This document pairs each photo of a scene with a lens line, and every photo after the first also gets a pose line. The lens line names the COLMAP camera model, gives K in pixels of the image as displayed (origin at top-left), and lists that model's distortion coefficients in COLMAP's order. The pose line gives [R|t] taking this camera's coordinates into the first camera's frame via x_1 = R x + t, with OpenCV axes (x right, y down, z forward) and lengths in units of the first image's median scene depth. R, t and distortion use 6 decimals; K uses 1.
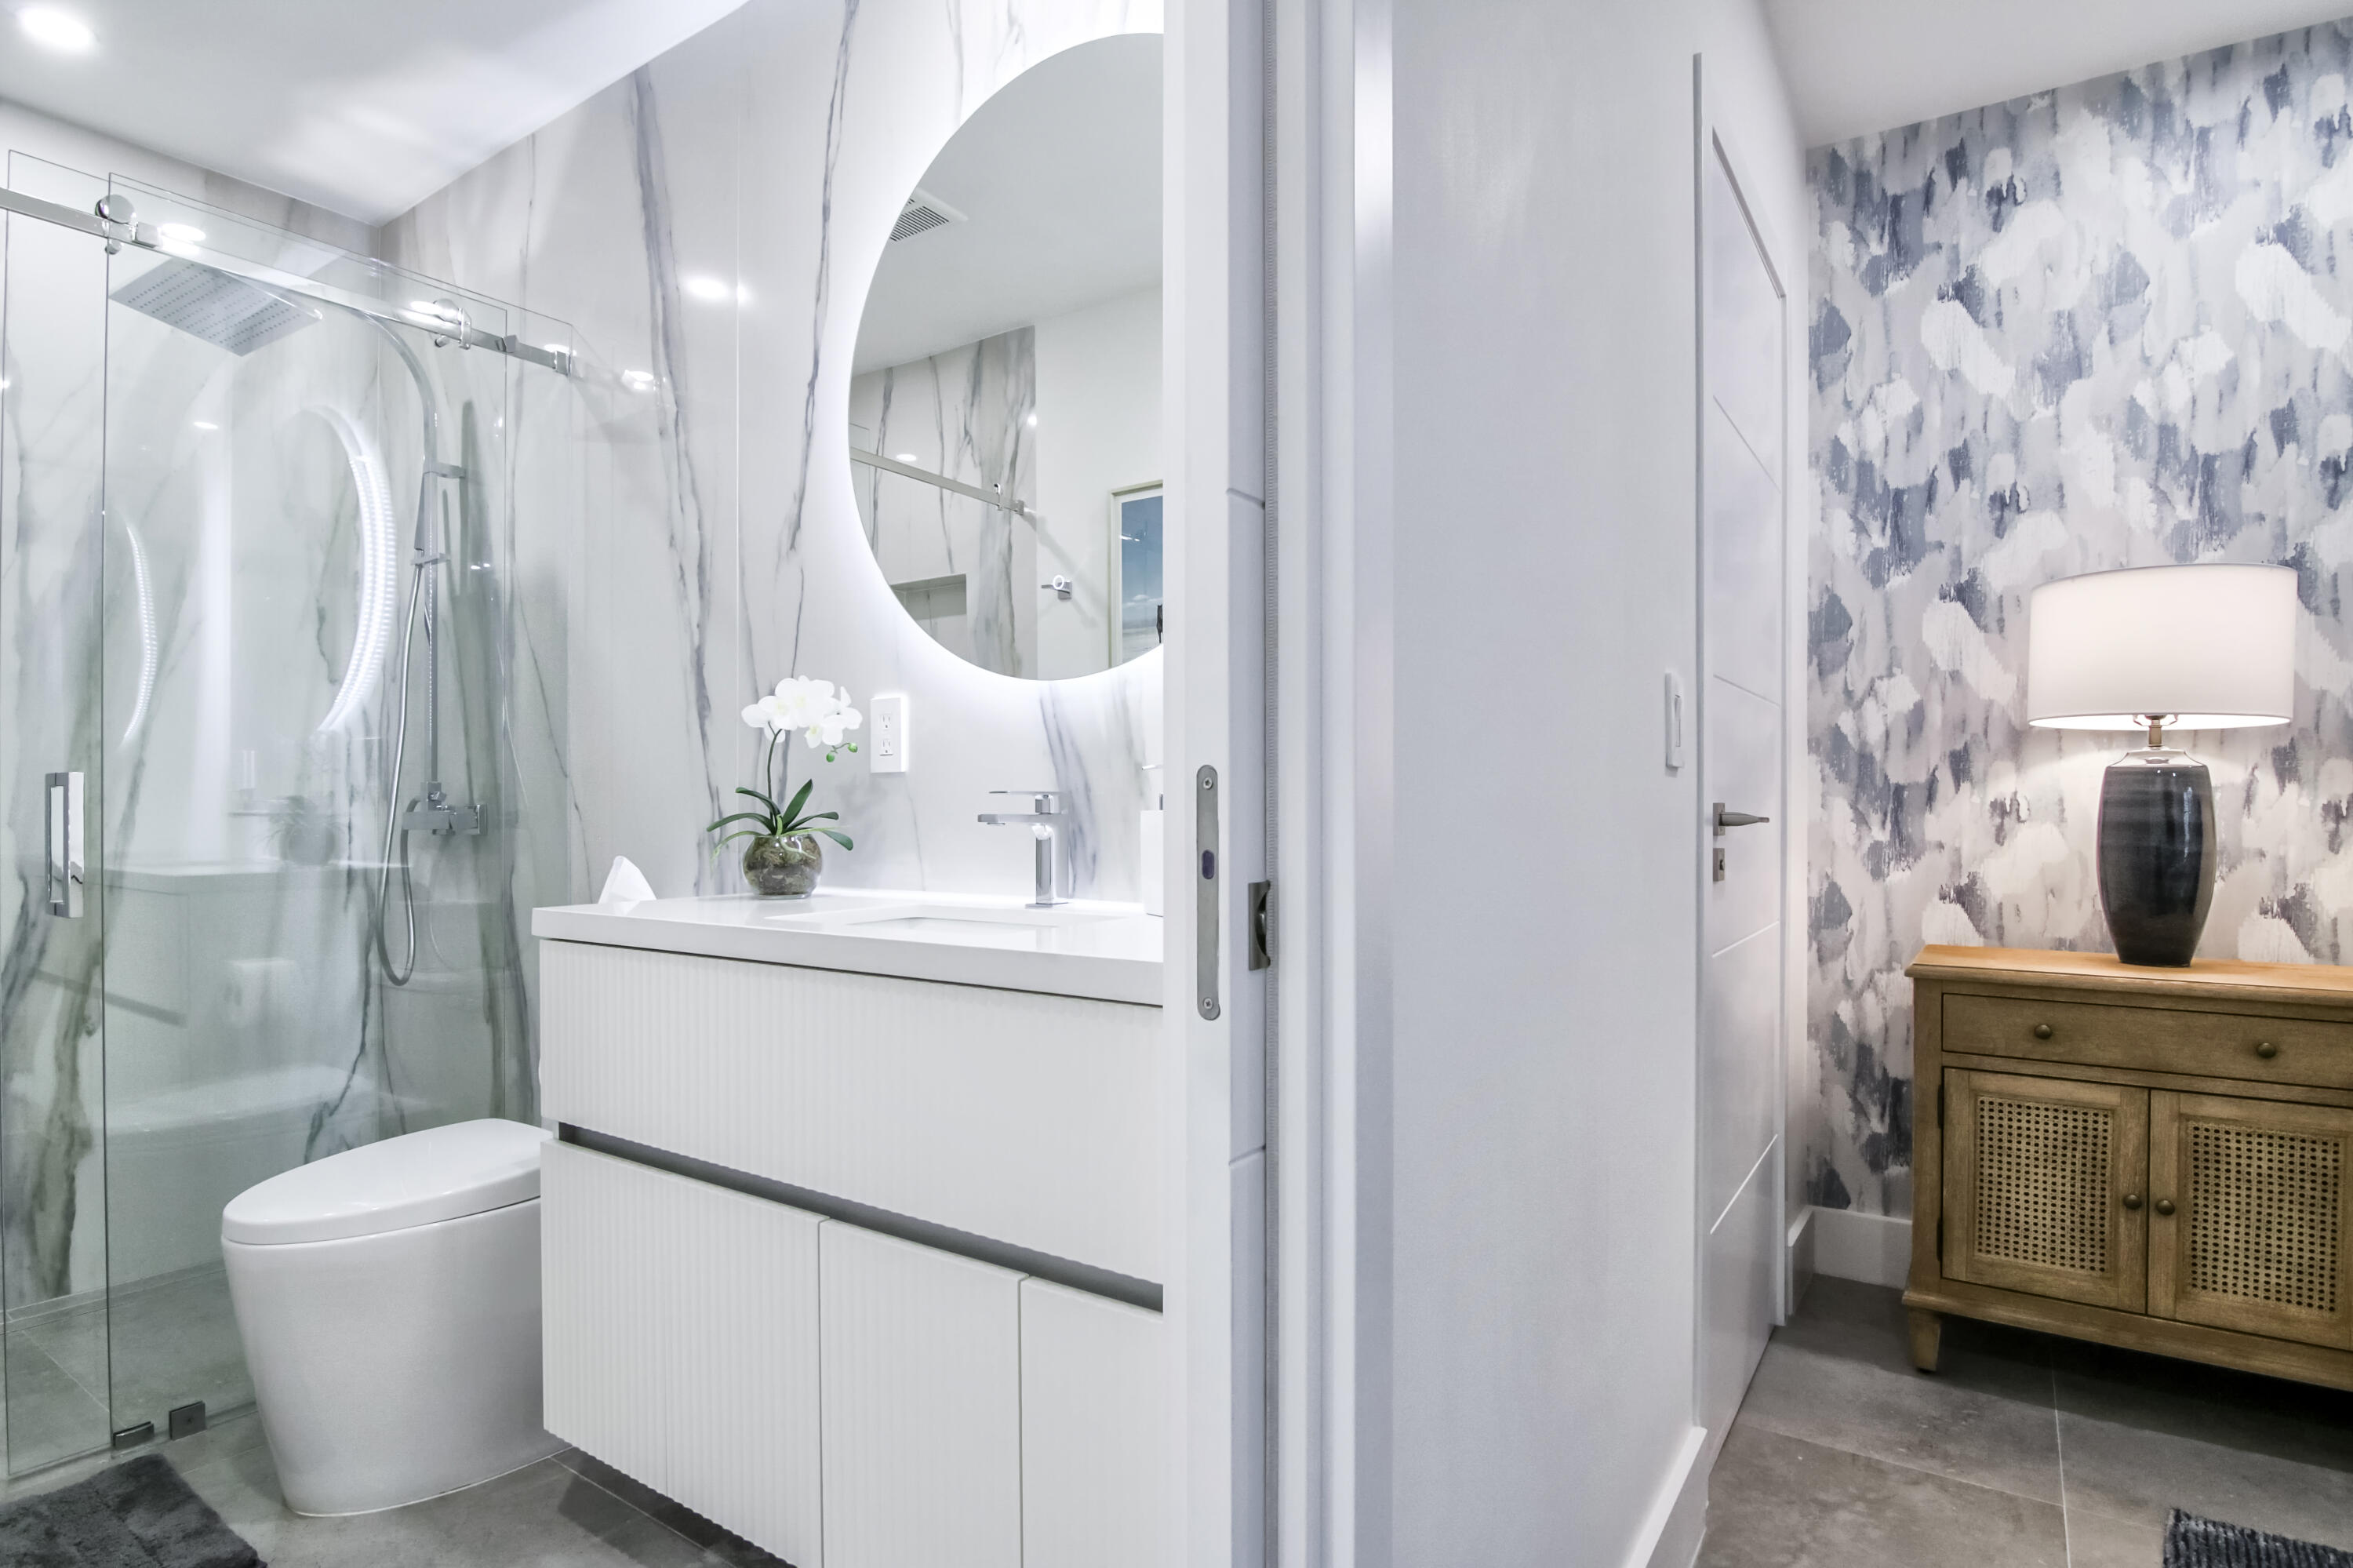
lens RADIAL K [[1214.1, 0, 1185.5], [0, 1214.1, 819.9], [0, 0, 1]] dist [-0.003316, -0.013860]
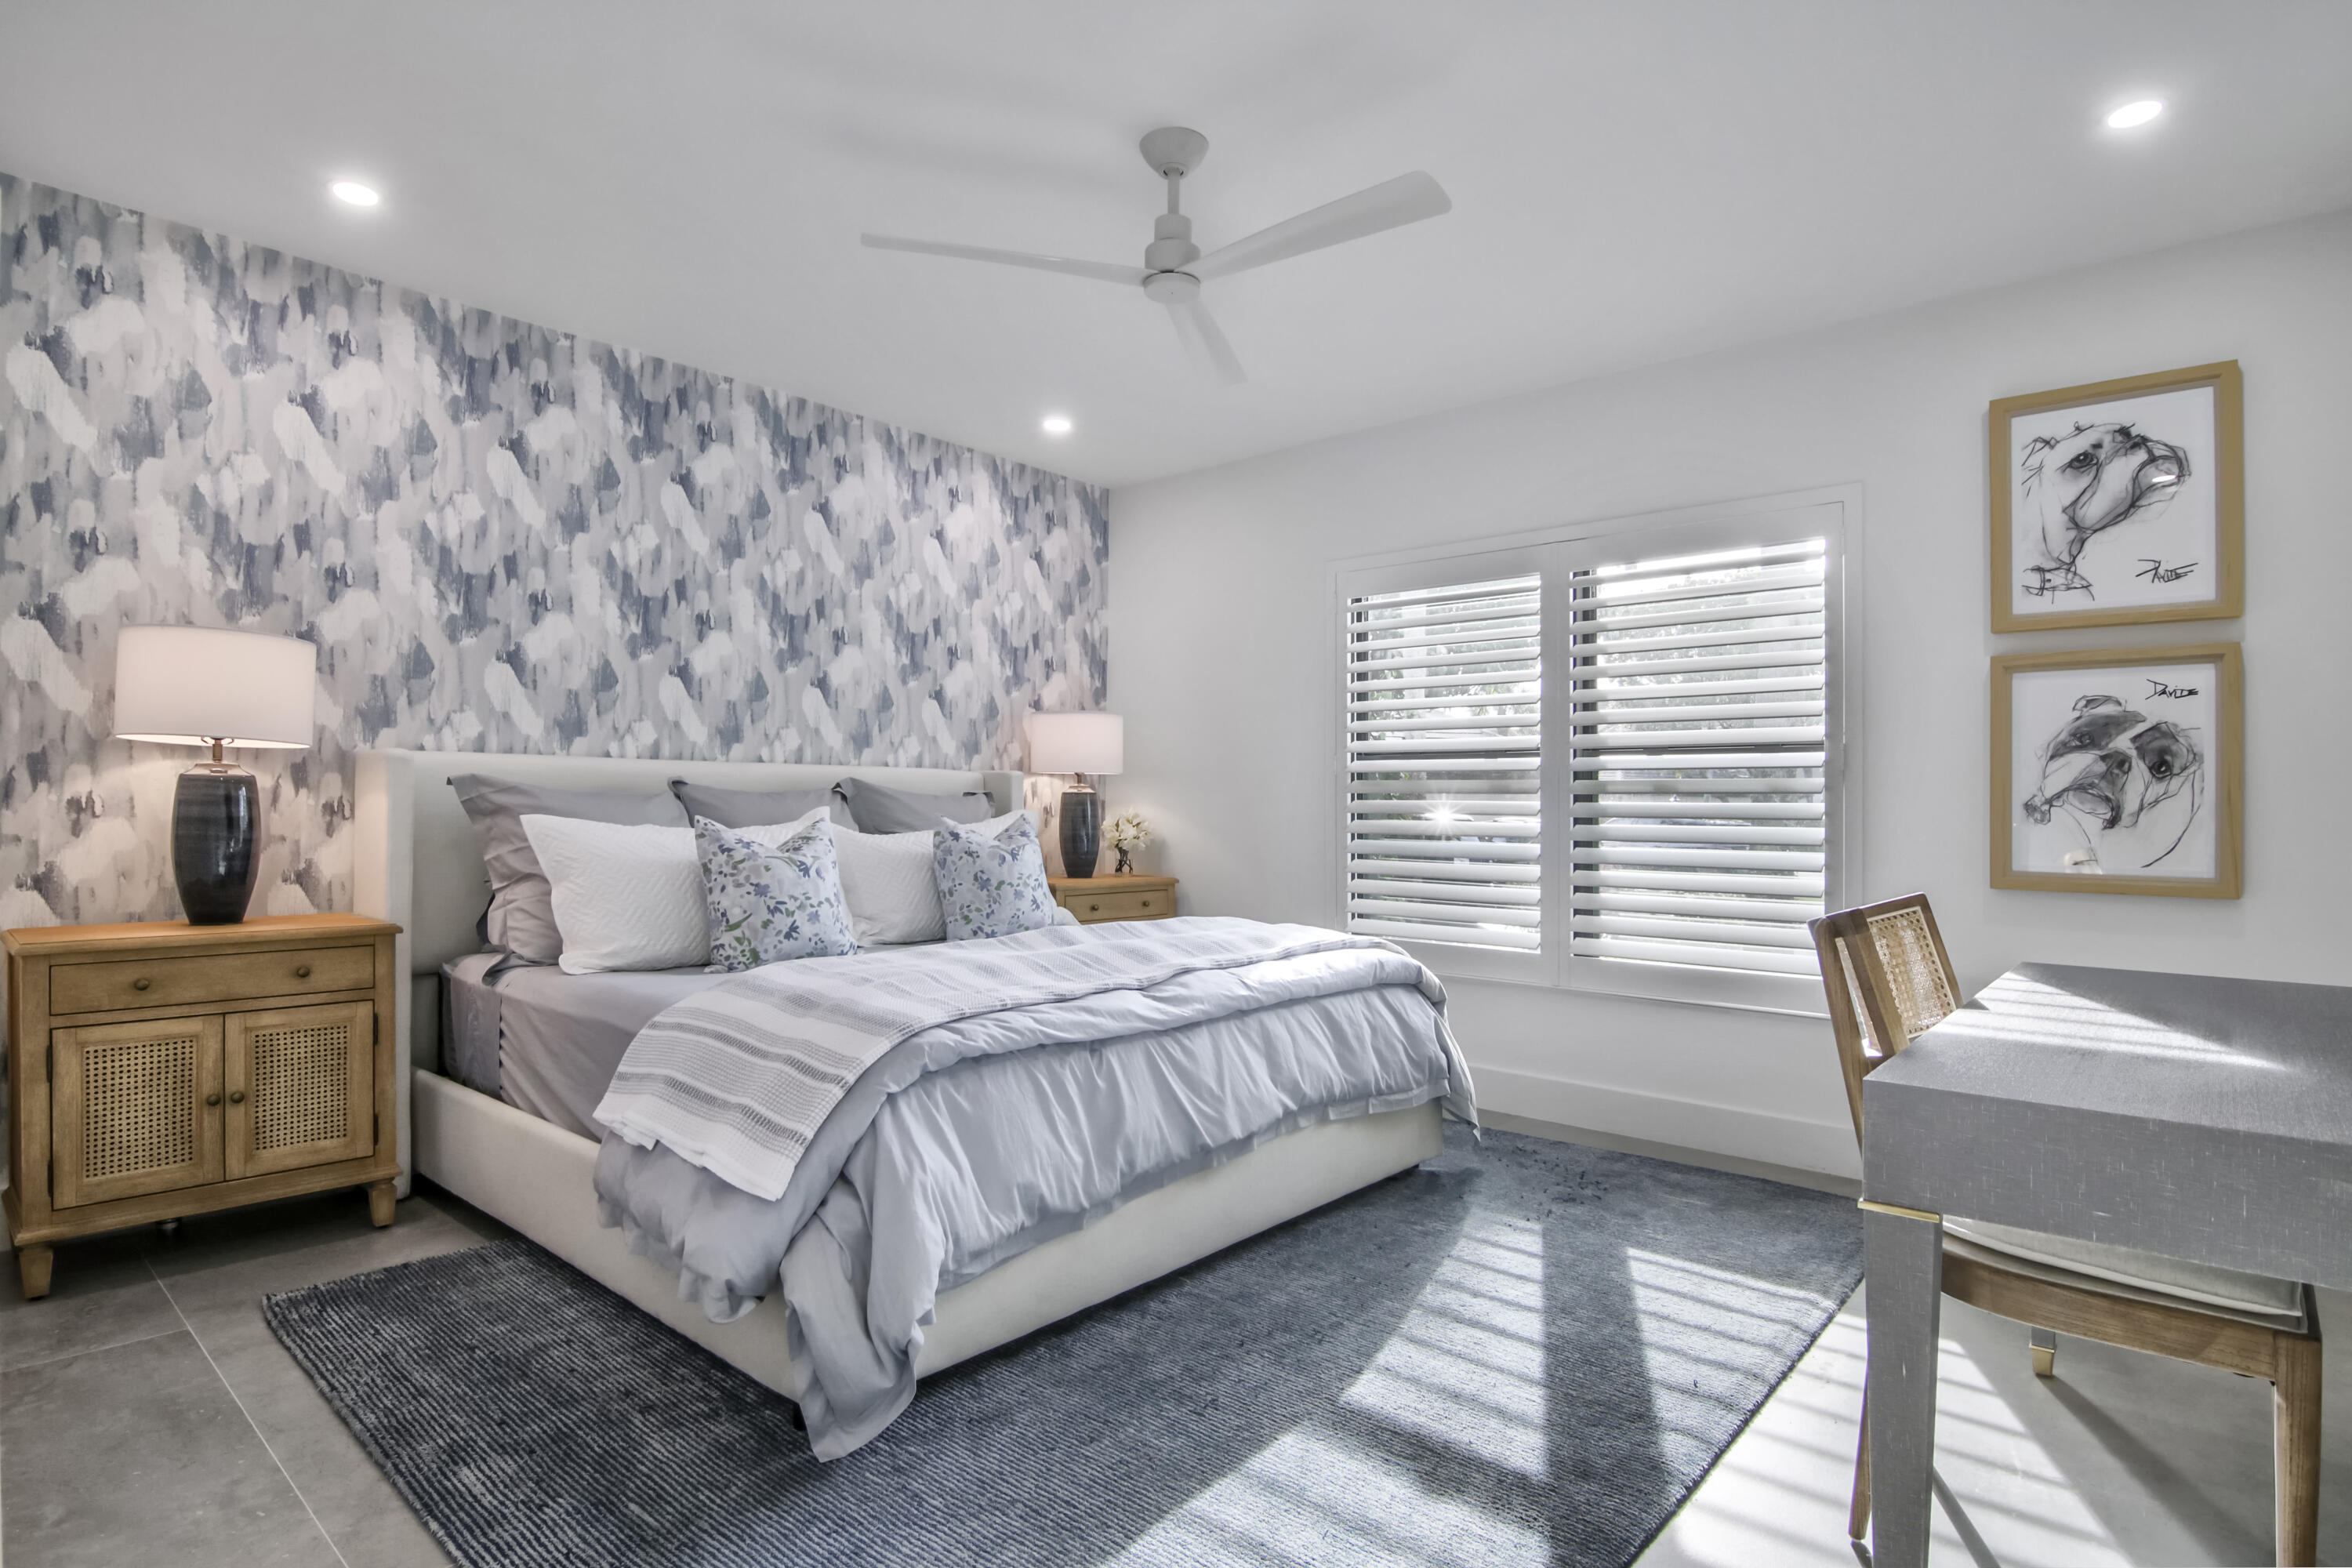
lens RADIAL K [[1213.5, 0, 1154.3], [0, 1213.5, 795.4], [0, 0, 1]] dist [-0.003316, -0.013860]
pose [[0.144036, 0.009533, 0.989527, -0.351101], [0.000024, 0.999954, -0.009637, -0.008815], [-0.989572, 0.001412, 0.144029, -0.208515]]
